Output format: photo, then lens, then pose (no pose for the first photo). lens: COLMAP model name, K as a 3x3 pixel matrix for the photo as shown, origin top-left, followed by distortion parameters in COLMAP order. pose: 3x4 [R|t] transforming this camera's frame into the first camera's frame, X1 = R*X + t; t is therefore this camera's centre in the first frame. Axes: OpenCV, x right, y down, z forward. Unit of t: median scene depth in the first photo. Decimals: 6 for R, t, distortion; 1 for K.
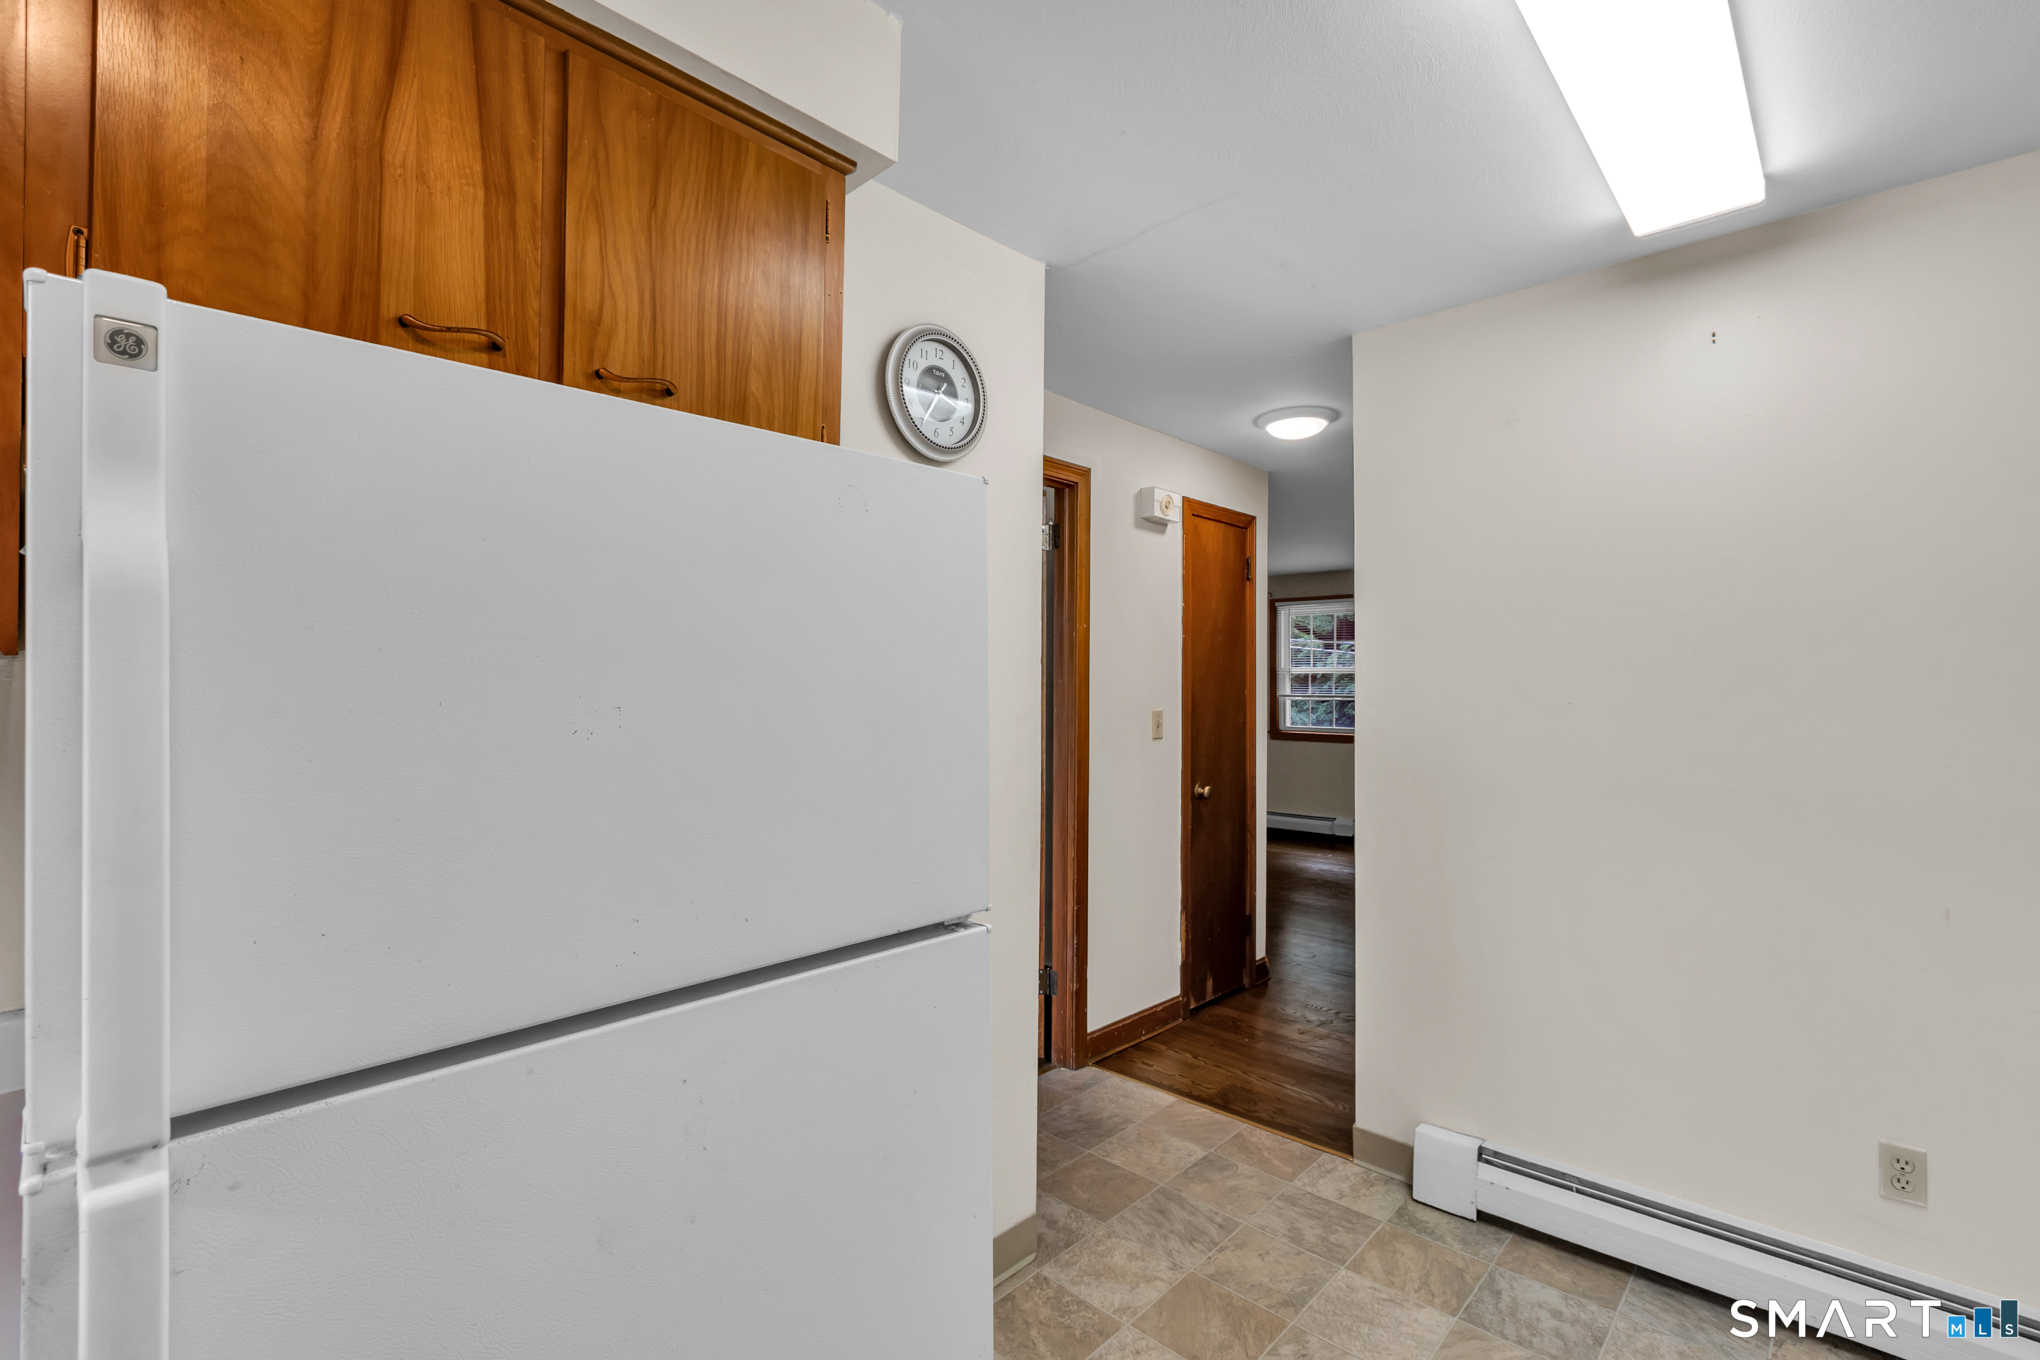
lens RADIAL K [[936.5, 0, 986.3], [0, 936.5, 677.4], [0, 0, 1]] dist [-0.000856, -0.001043]
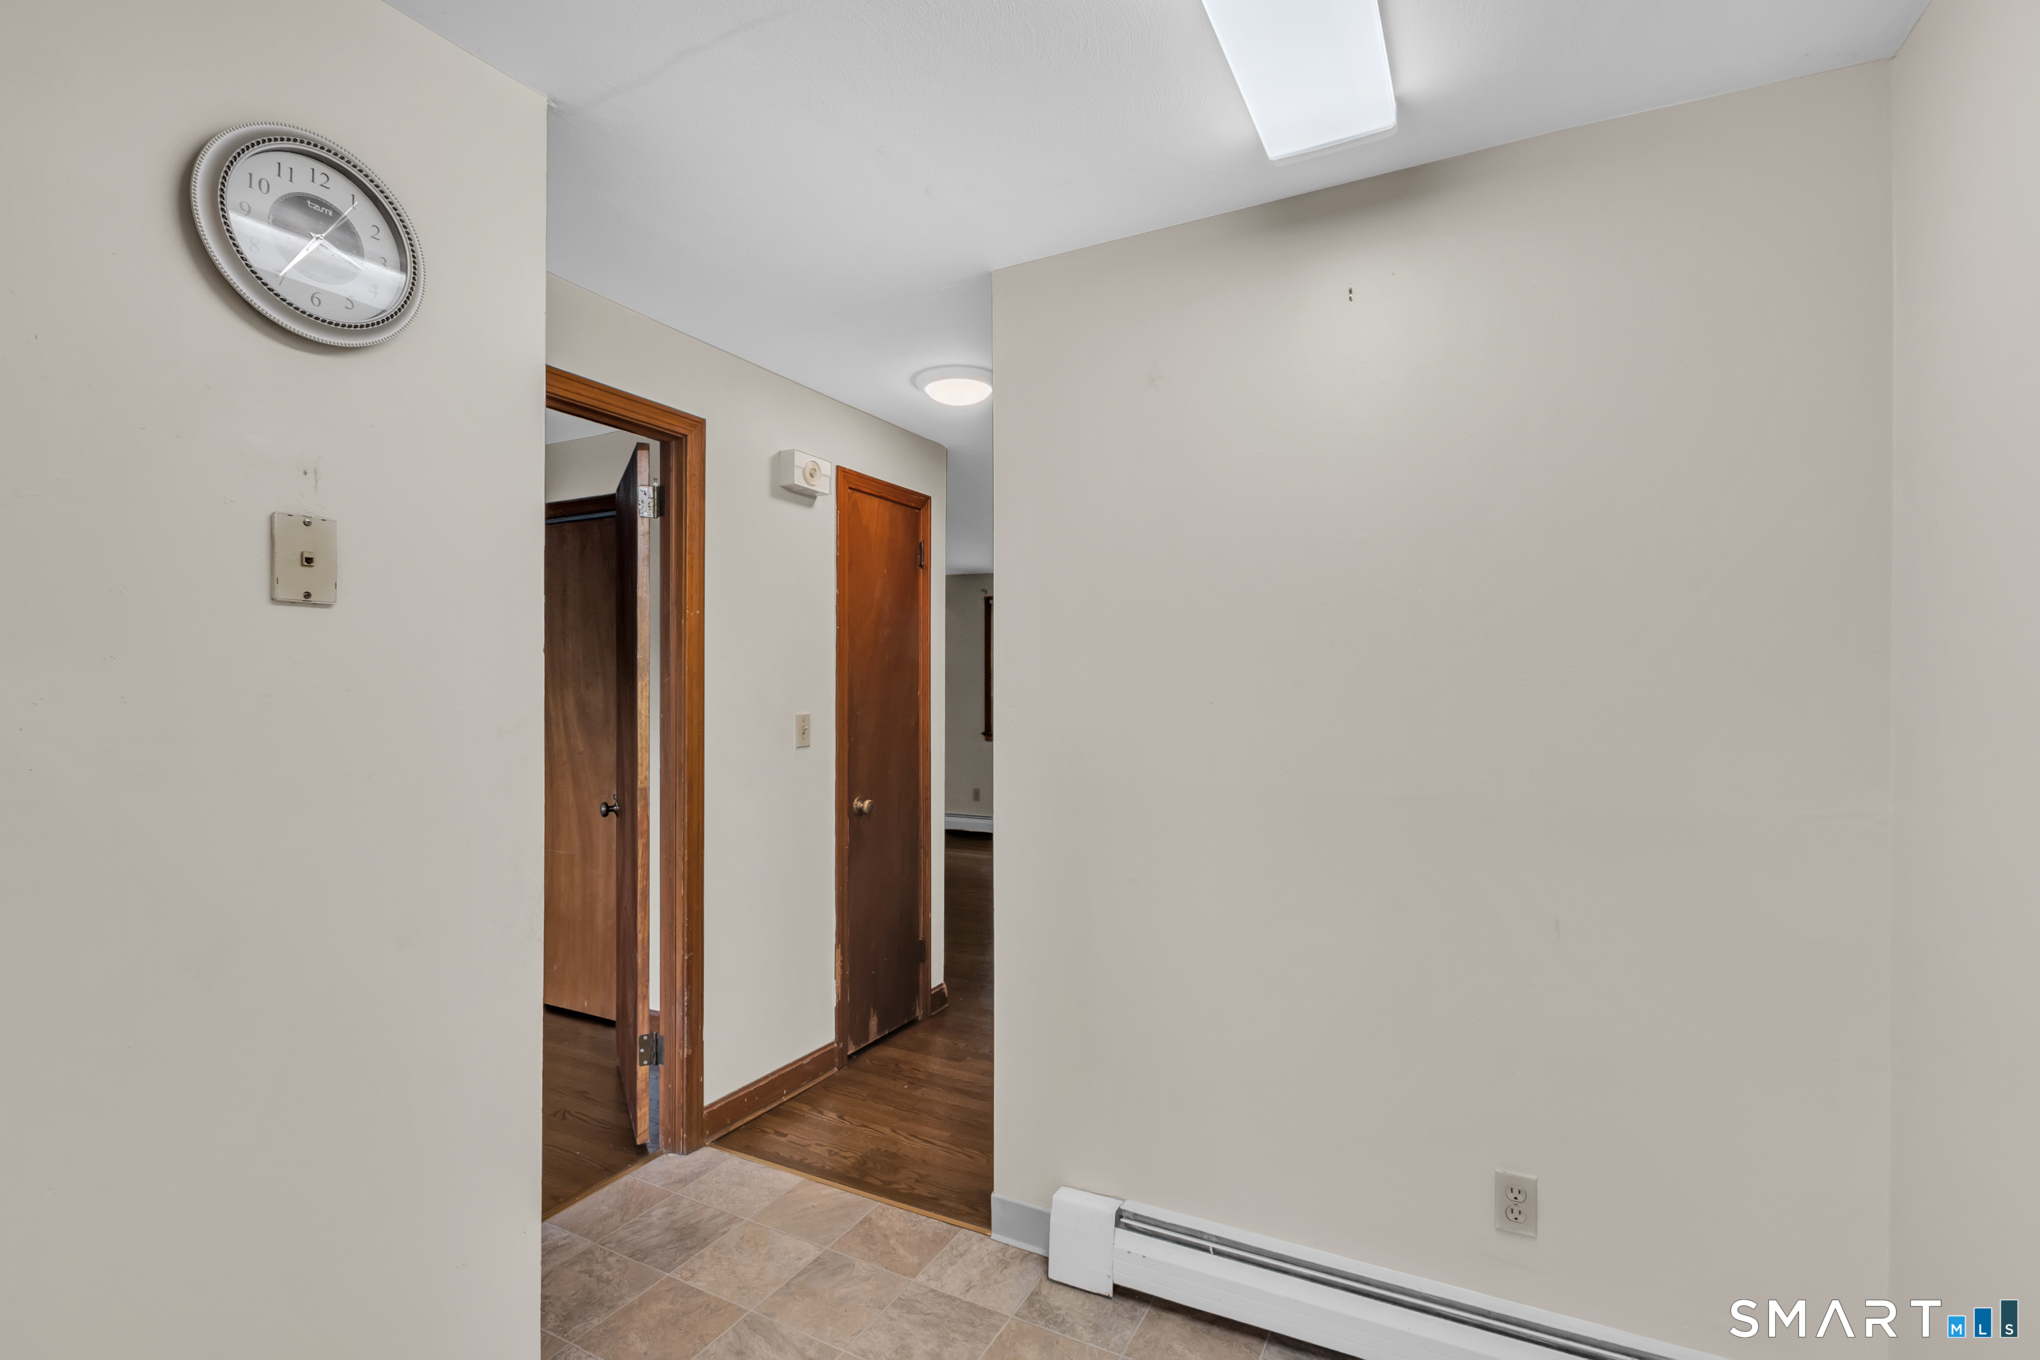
lens RADIAL K [[936.5, 0, 993.9], [0, 936.5, 696.9], [0, 0, 1]] dist [-0.000856, -0.001043]
pose [[0.965701, -0.006927, 0.259563, 0.187689], [0.001945, 0.999809, 0.019444, 0.004729], [-0.259648, -0.018272, 0.965530, 0.190452]]
